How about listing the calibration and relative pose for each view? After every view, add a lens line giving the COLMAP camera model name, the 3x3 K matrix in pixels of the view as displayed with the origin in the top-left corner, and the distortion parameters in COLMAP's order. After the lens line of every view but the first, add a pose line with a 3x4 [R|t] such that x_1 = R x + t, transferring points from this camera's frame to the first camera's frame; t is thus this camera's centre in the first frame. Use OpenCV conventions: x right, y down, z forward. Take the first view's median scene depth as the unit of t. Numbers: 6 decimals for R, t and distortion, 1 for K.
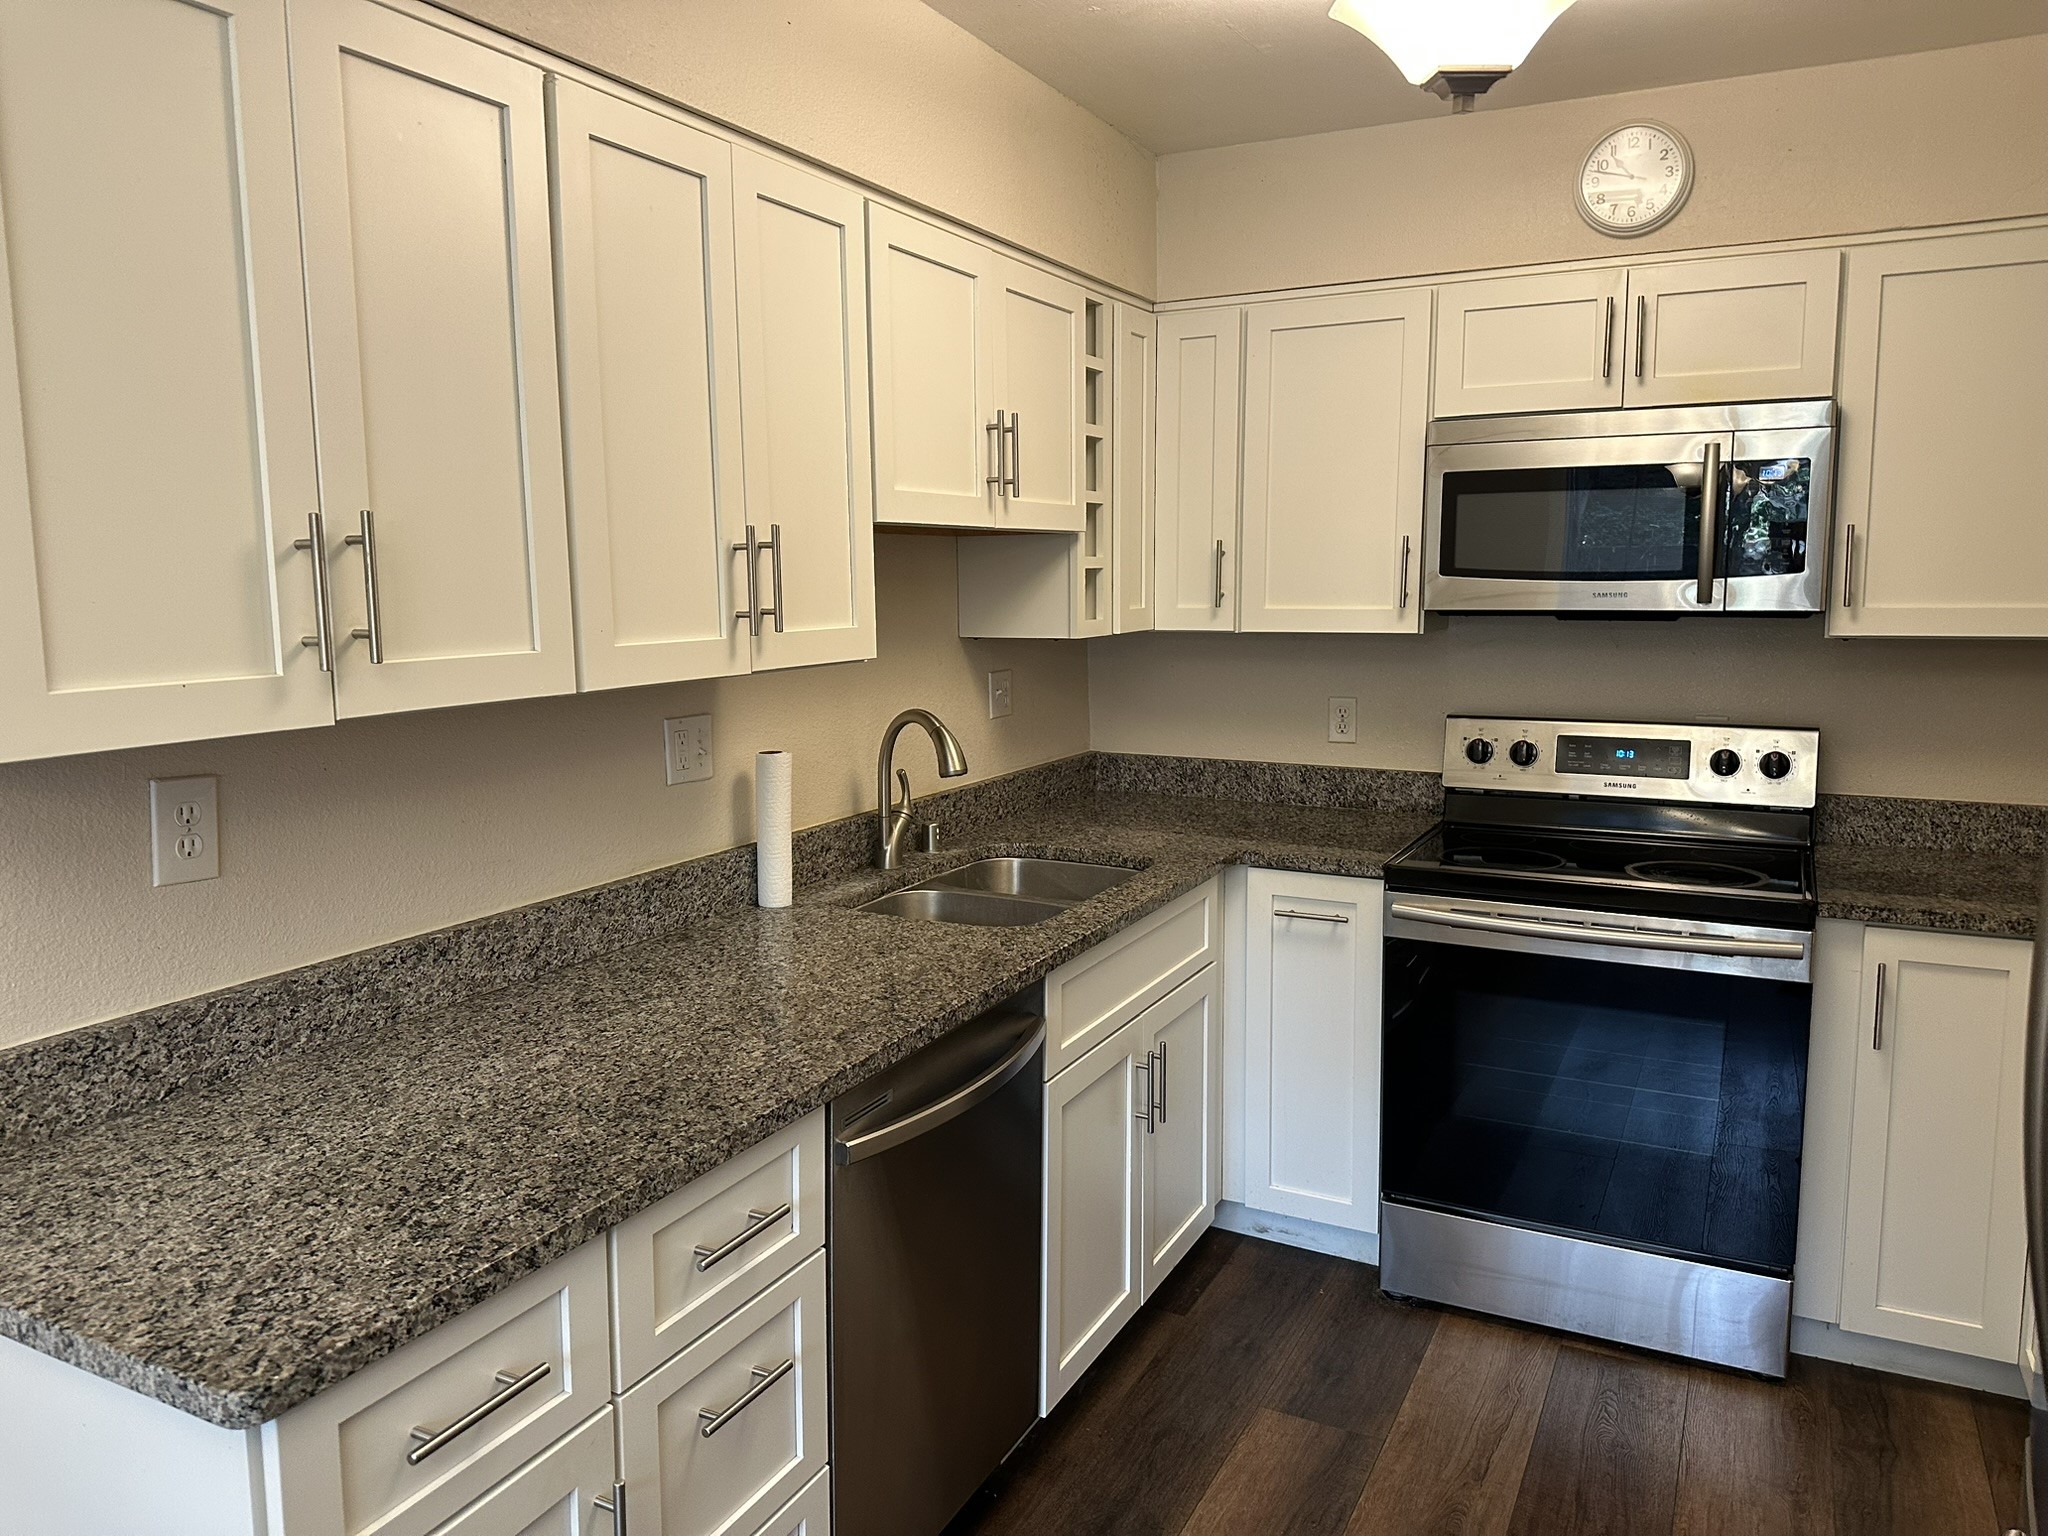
lens RADIAL K [[1436.6, 0, 1024.0], [0, 1436.6, 768.0], [0, 0, 1]] dist [-0.003456, -0.006309]
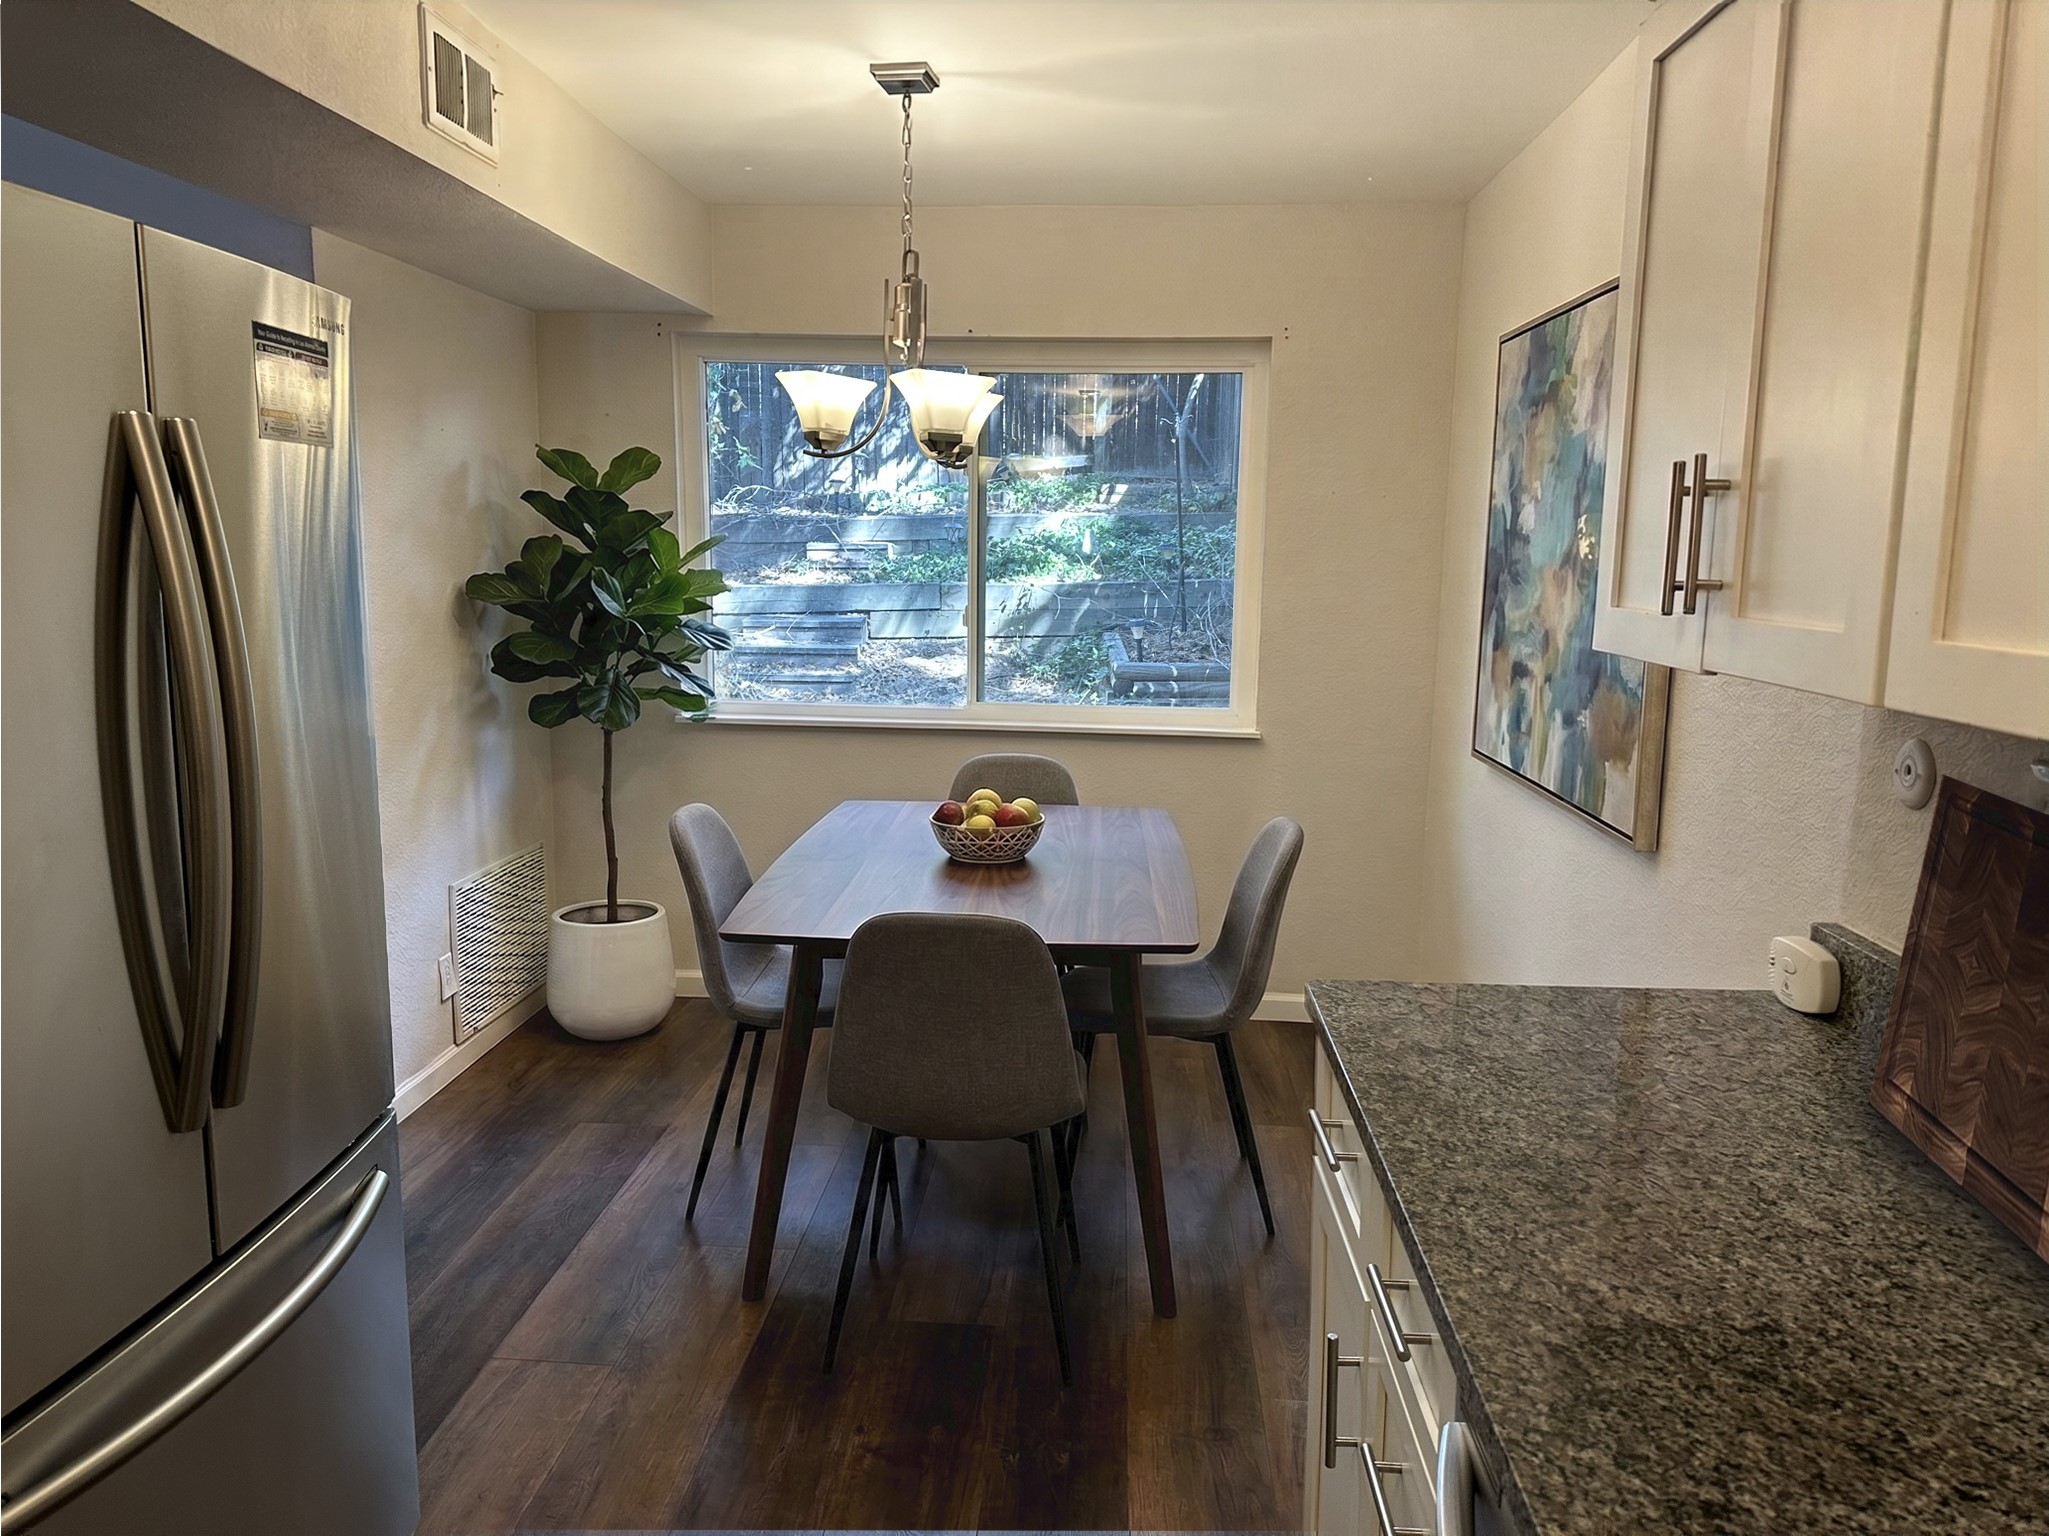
lens RADIAL K [[1437.3, 0, 1024.5], [0, 1437.3, 768.0], [0, 0, 1]] dist [-0.003456, -0.006309]
pose [[-0.920897, 0.063870, -0.384539, 0.275243], [-0.051015, 0.958253, 0.281334, -0.184282], [0.386454, 0.278697, -0.879193, 1.395004]]
